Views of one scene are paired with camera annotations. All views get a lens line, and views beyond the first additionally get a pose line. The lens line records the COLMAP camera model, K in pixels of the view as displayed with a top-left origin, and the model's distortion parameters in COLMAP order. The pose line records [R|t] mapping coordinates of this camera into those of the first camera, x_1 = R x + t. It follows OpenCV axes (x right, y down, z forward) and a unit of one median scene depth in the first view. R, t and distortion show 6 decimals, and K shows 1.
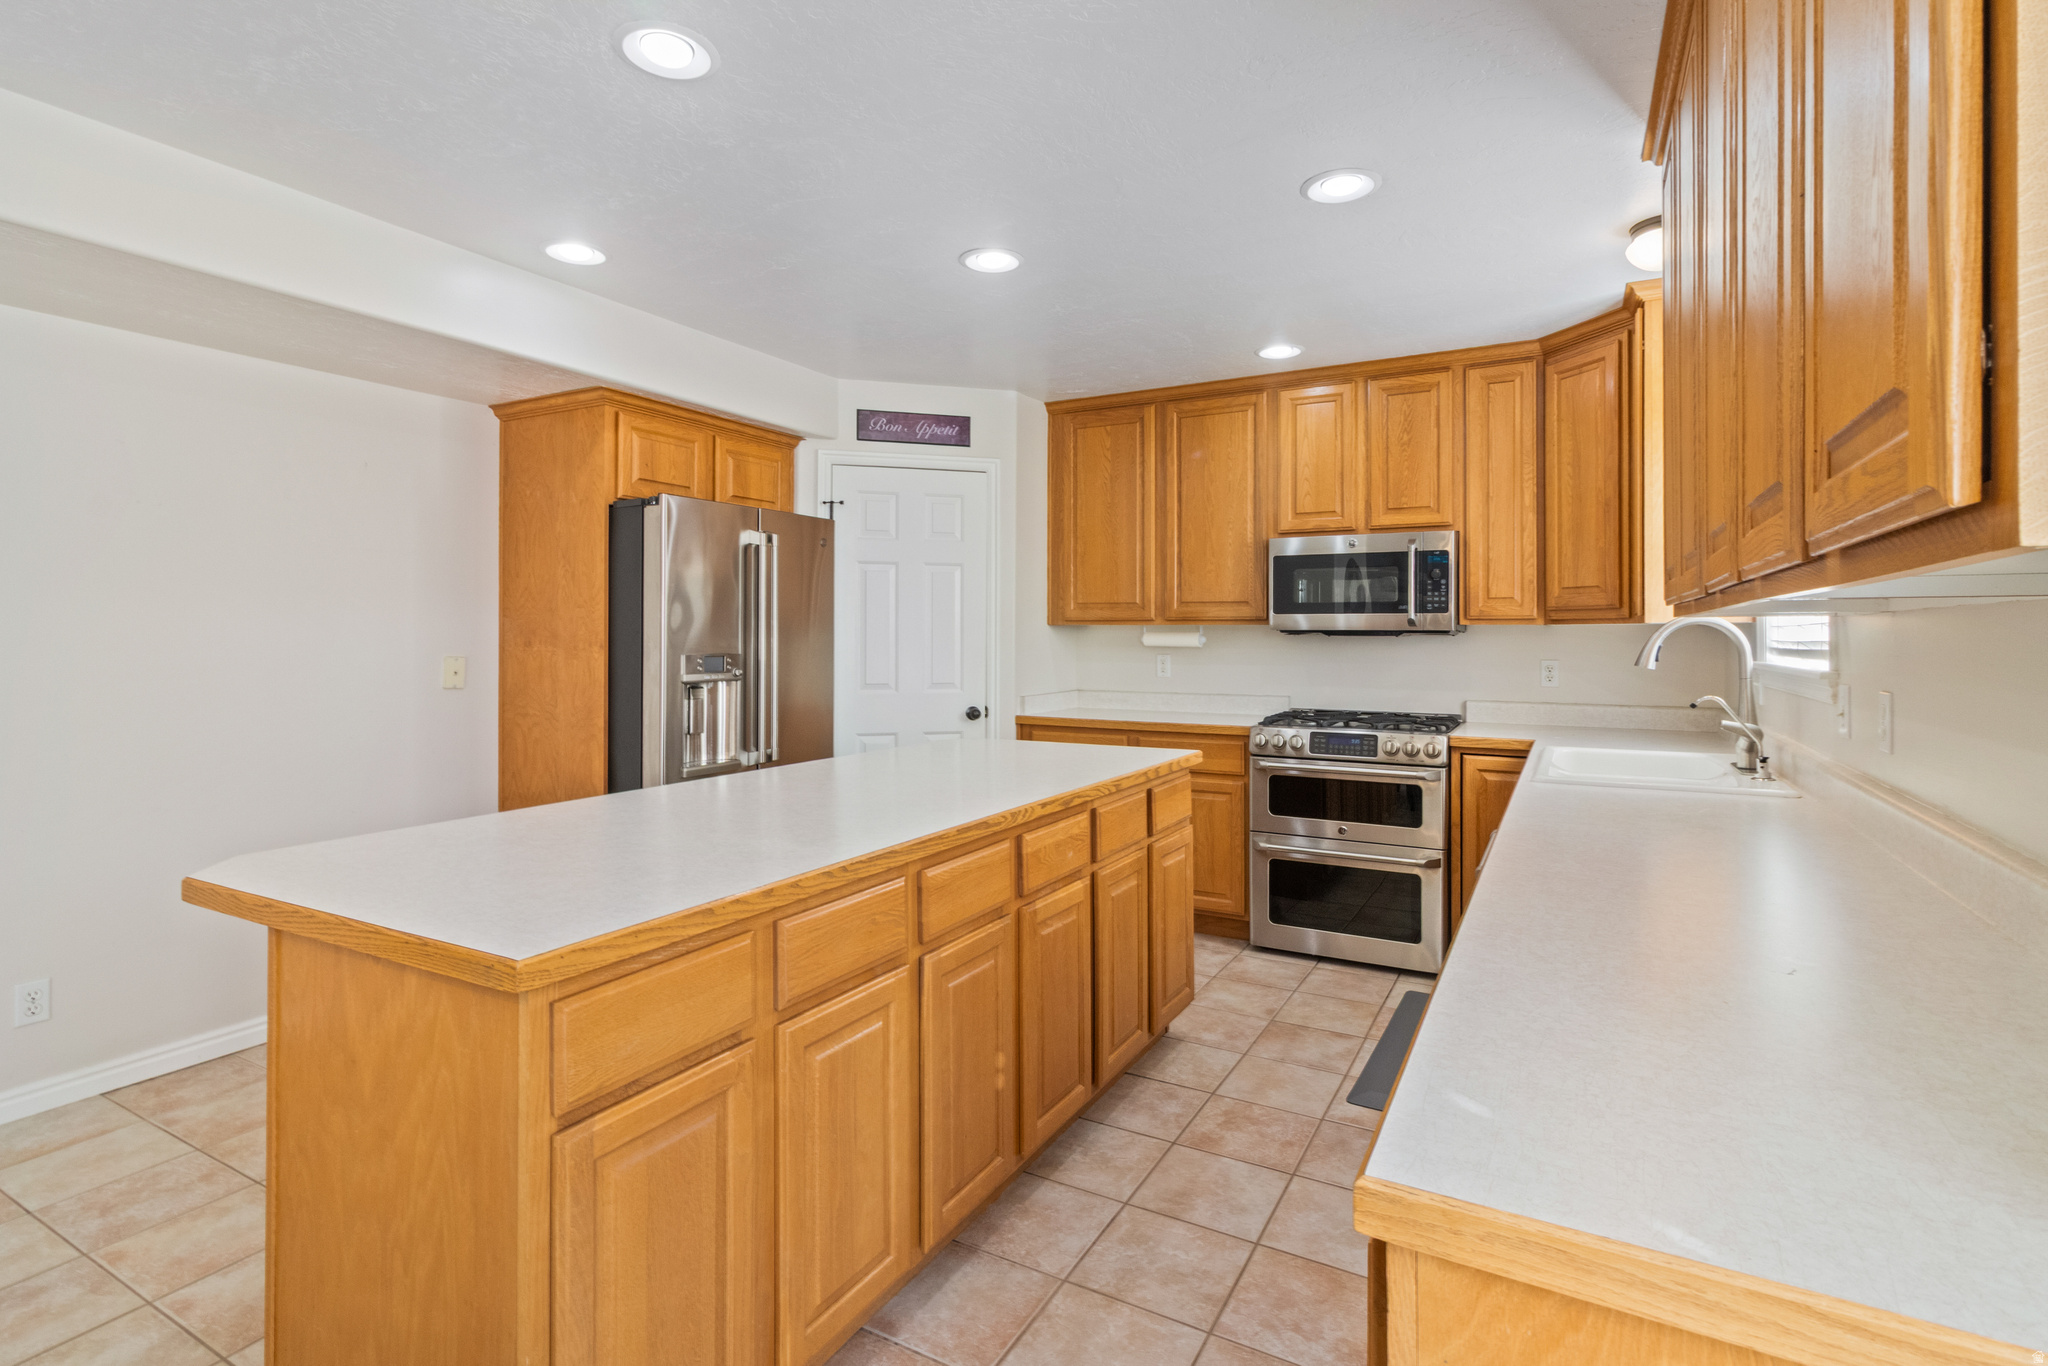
lens RADIAL K [[971.7, 0, 1044.6], [0, 971.7, 640.1], [0, 0, 1]] dist [0.005327, 0.001087]
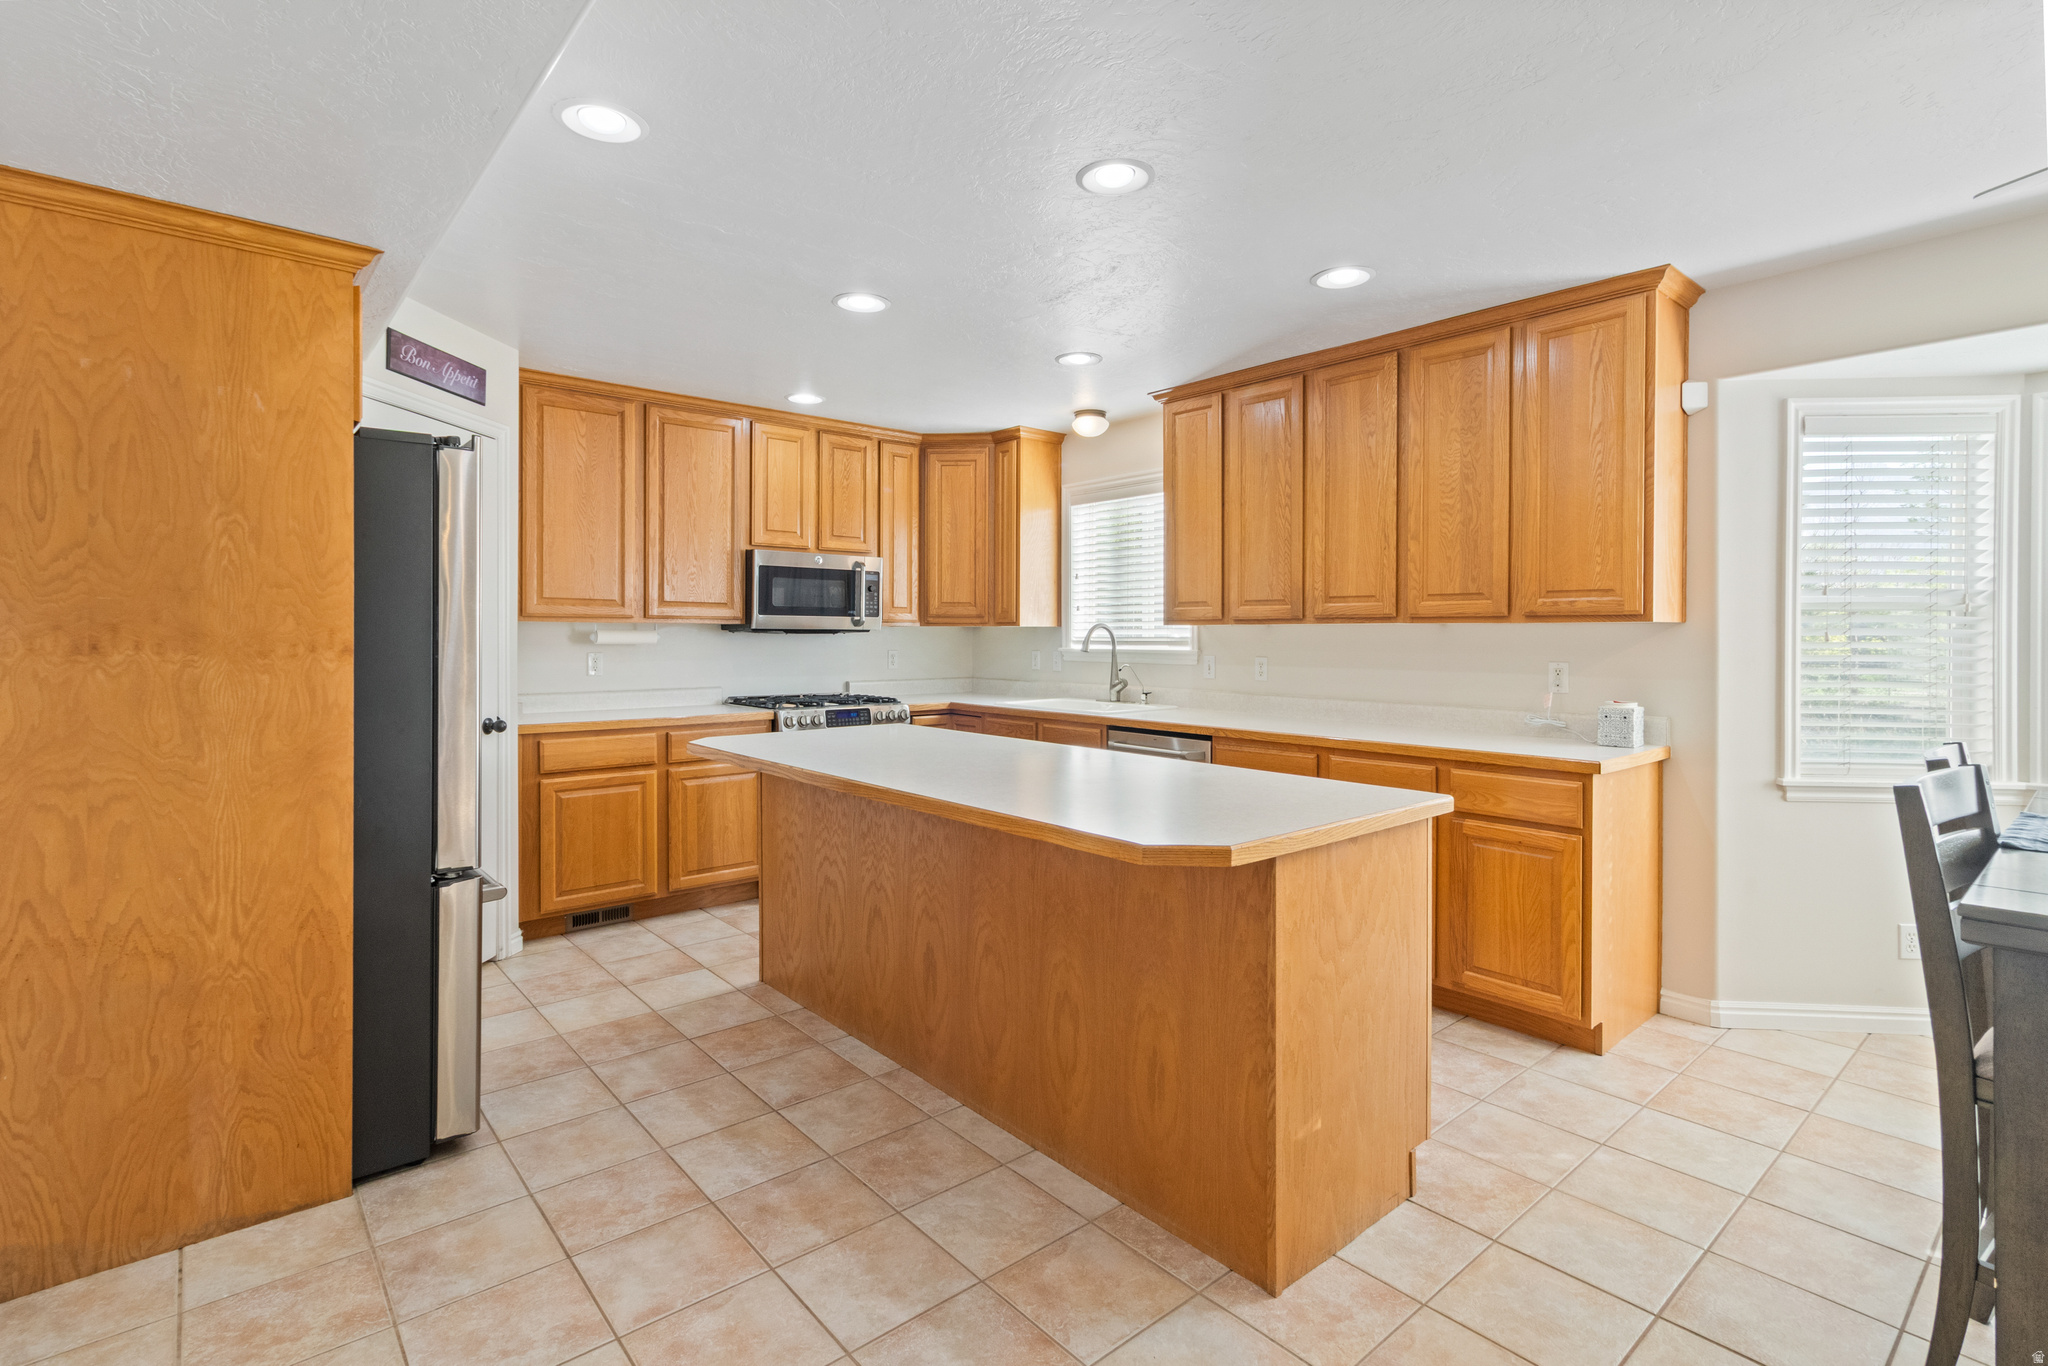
lens RADIAL K [[971.7, 0, 1010.4], [0, 971.7, 634.4], [0, 0, 1]] dist [0.005327, 0.001087]
pose [[0.365632, 0.000353, 0.930759, -0.739495], [0.001973, 0.999997, -0.001155, -0.001391], [-0.930757, 0.002258, 0.365630, 0.297118]]
